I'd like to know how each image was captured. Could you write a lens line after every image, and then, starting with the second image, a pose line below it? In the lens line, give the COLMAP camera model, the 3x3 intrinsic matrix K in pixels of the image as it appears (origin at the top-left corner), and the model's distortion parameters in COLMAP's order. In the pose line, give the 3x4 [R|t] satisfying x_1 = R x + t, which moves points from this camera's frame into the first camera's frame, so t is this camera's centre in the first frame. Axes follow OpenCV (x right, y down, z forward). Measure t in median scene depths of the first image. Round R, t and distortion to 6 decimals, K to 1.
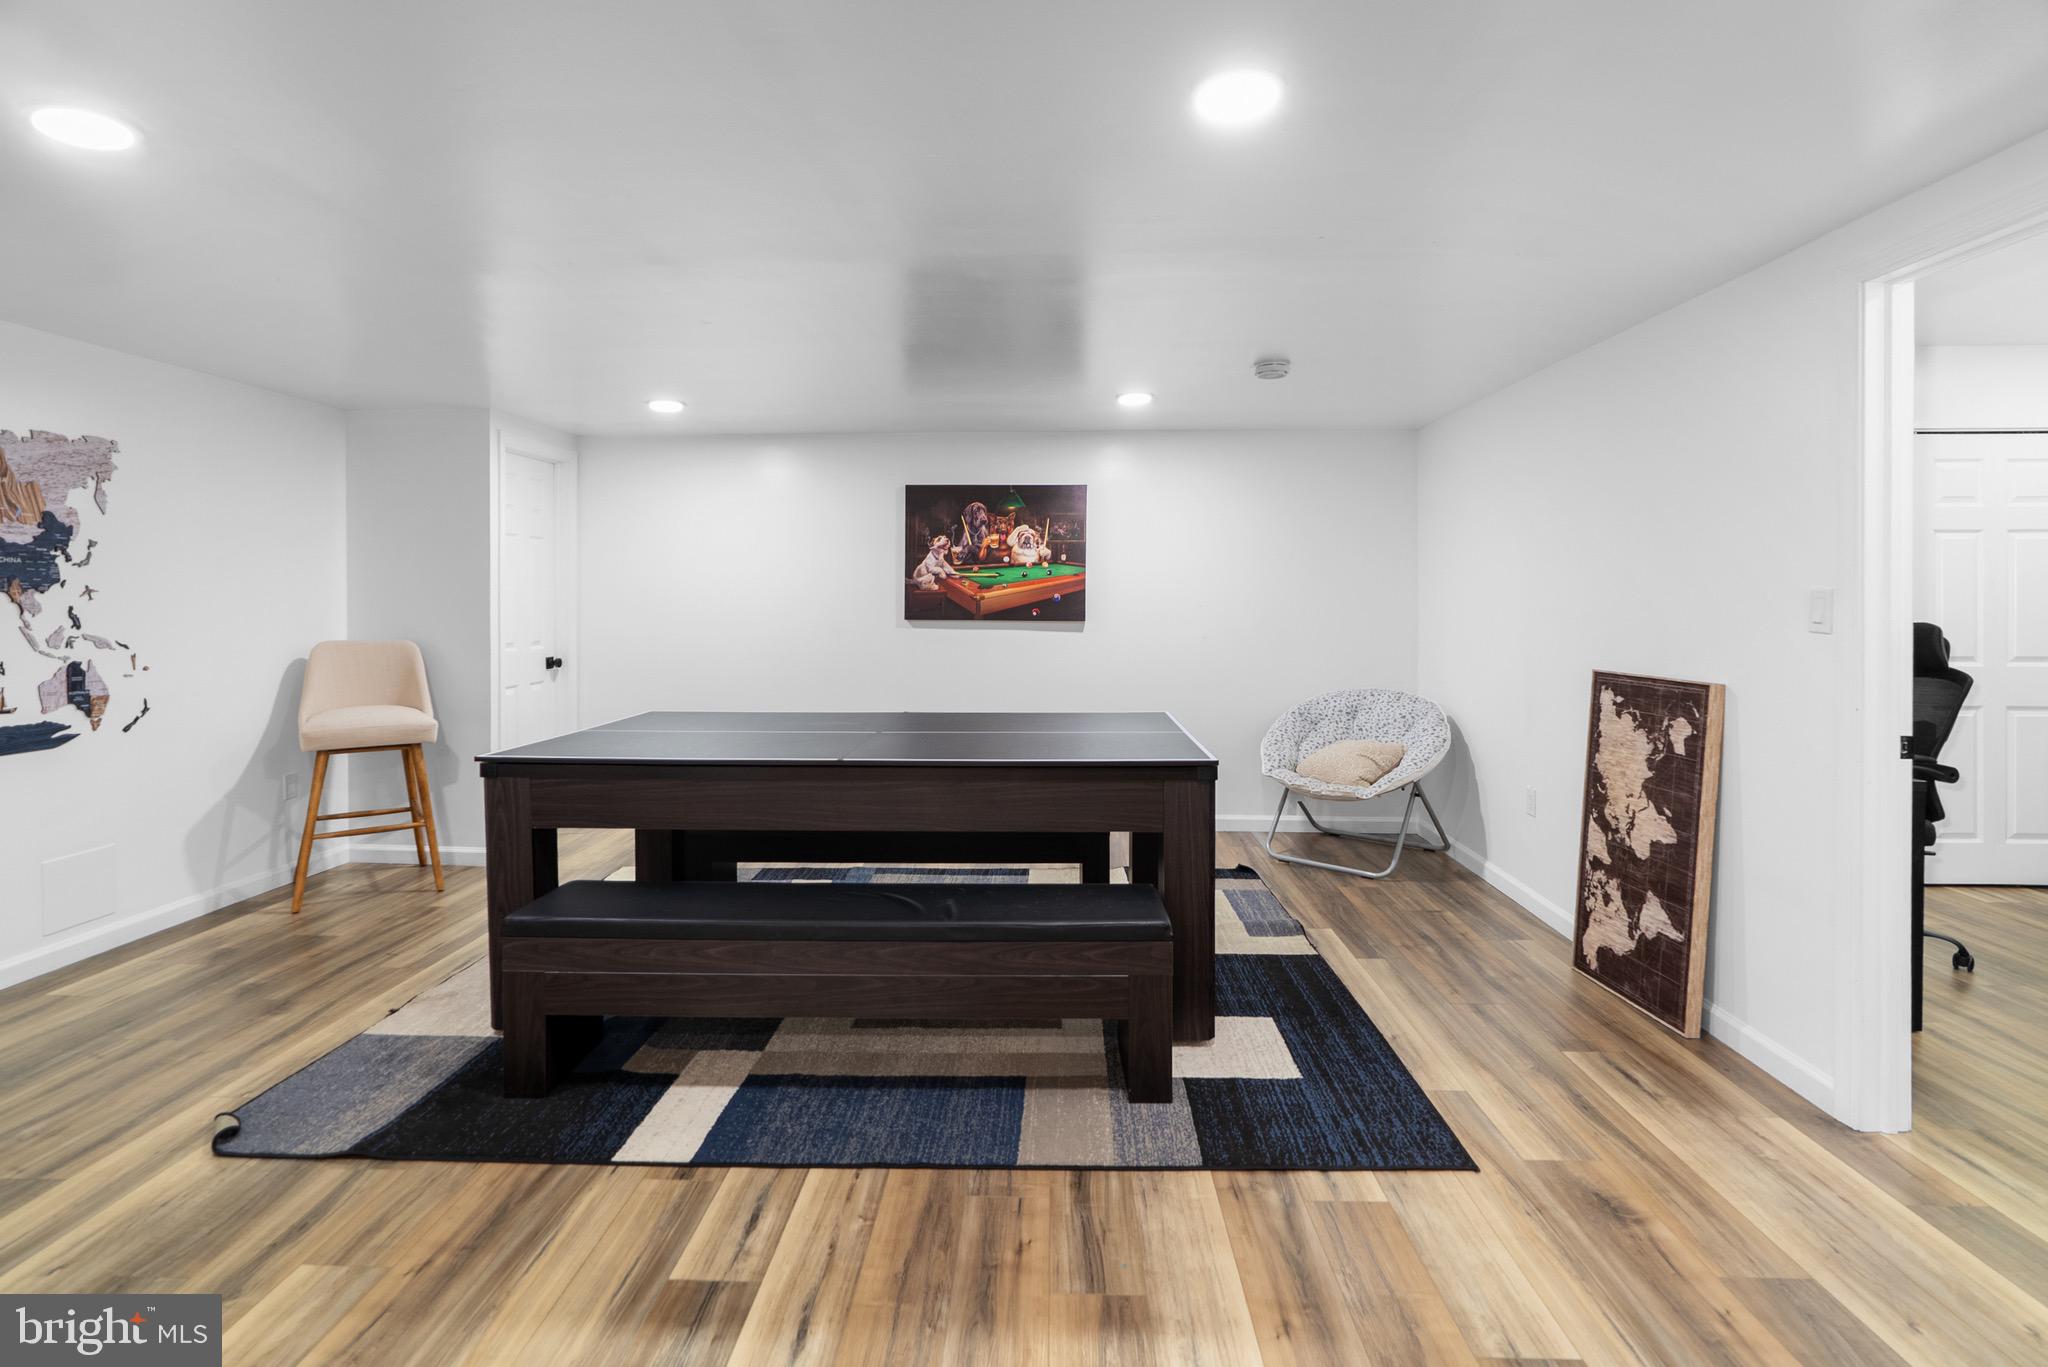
lens RADIAL K [[949.2, 0, 1023.3], [0, 949.2, 601.2], [0, 0, 1]] dist [-0.007420, 0.000410]
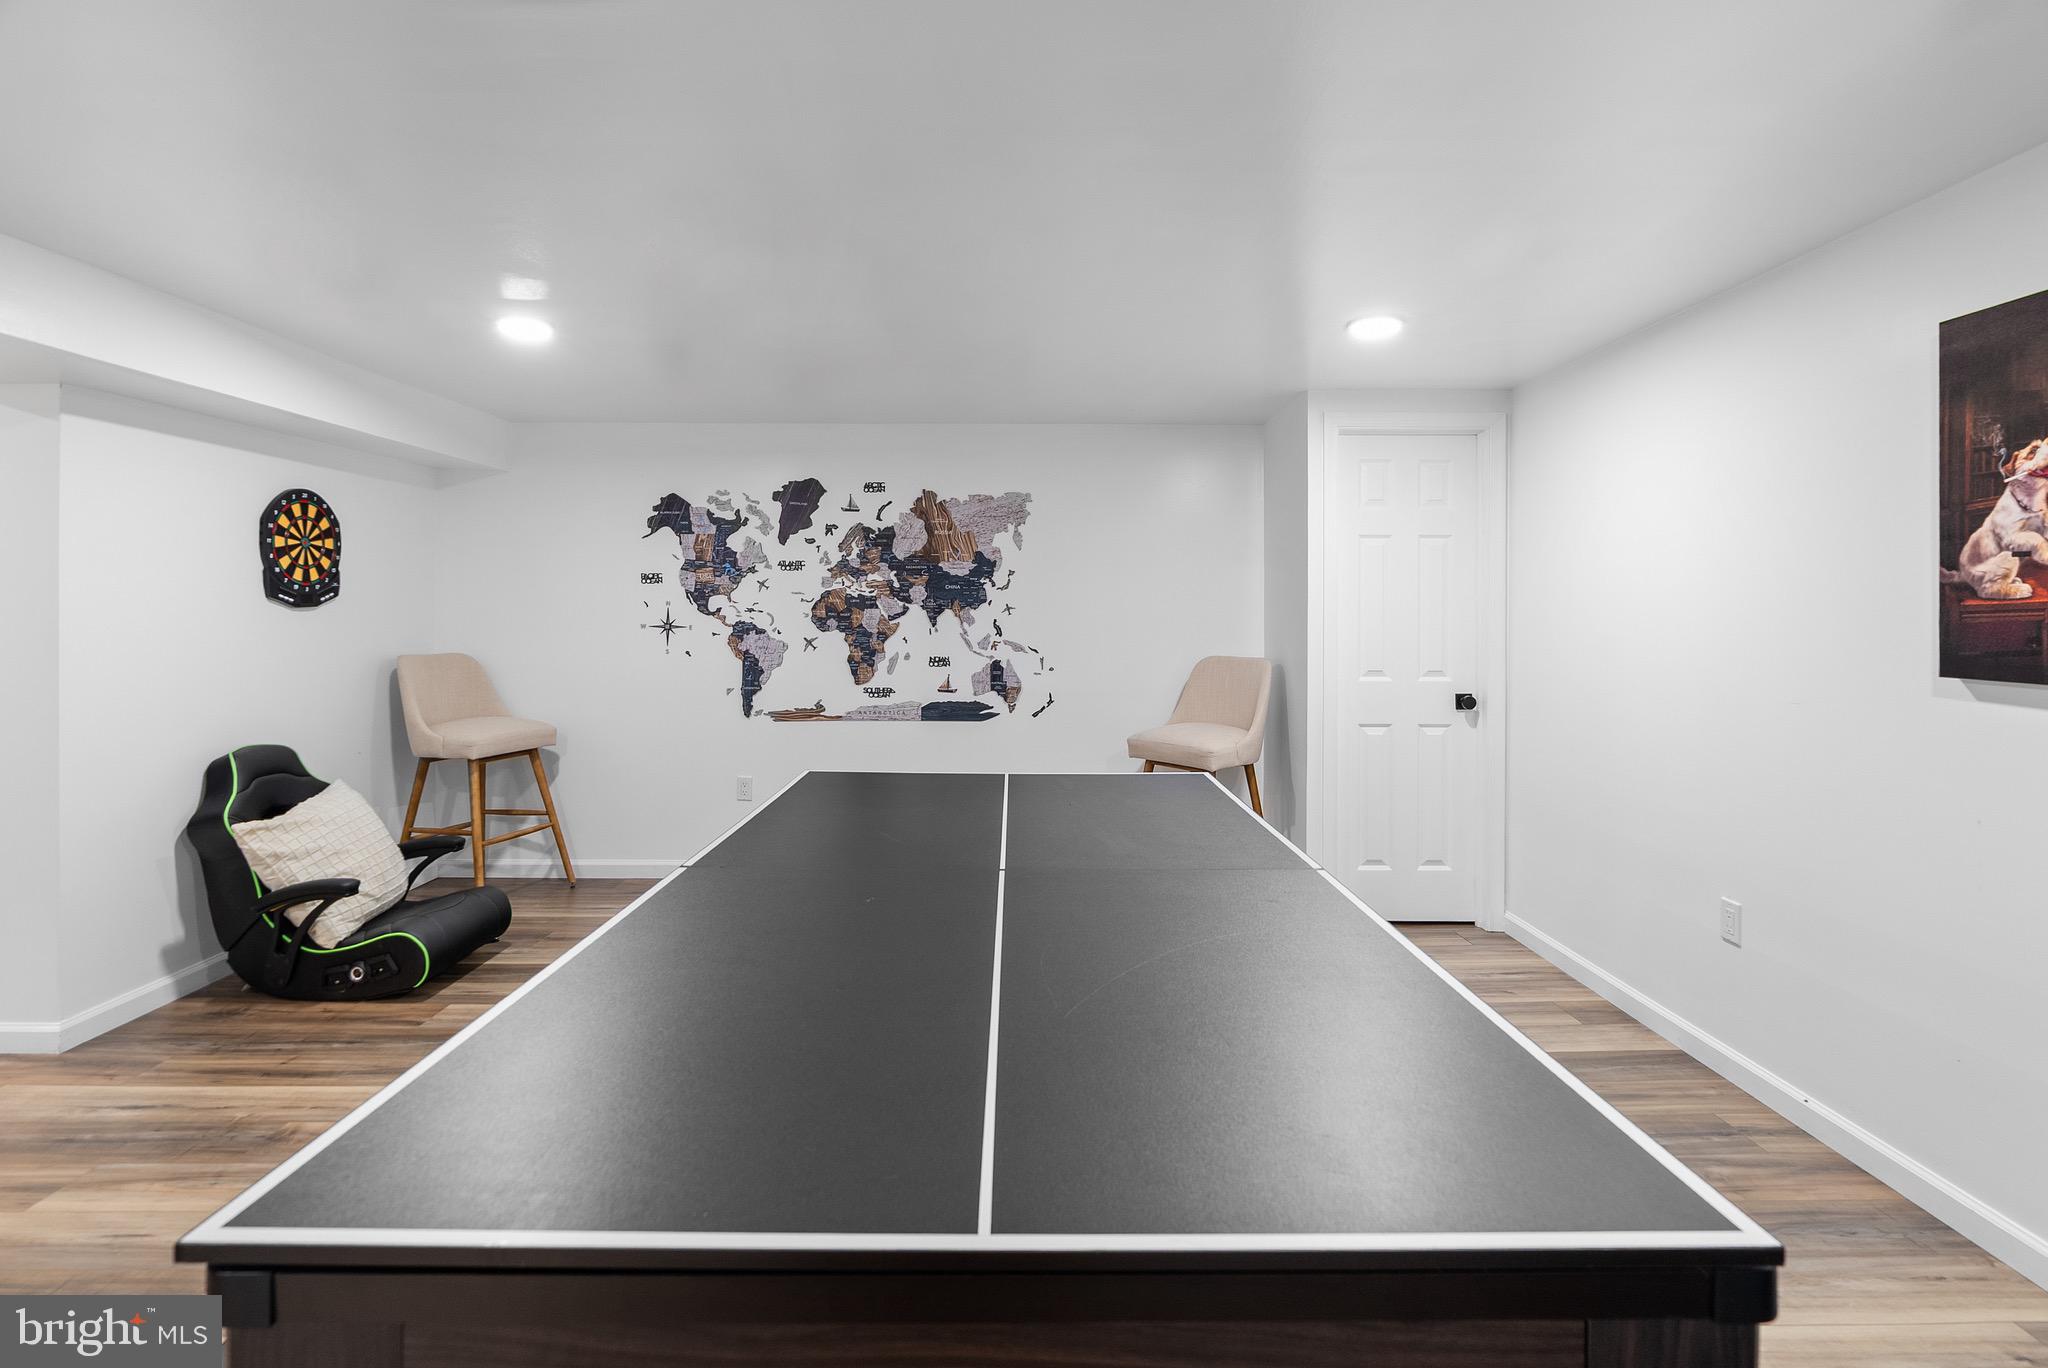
lens RADIAL K [[949.2, 0, 993.6], [0, 949.2, 606.8], [0, 0, 1]] dist [-0.007420, 0.000410]
pose [[0.042755, -0.002165, -0.999083, 0.361732], [-0.004844, 0.999985, -0.002374, -0.009350], [0.999074, 0.004941, 0.042744, 0.929727]]
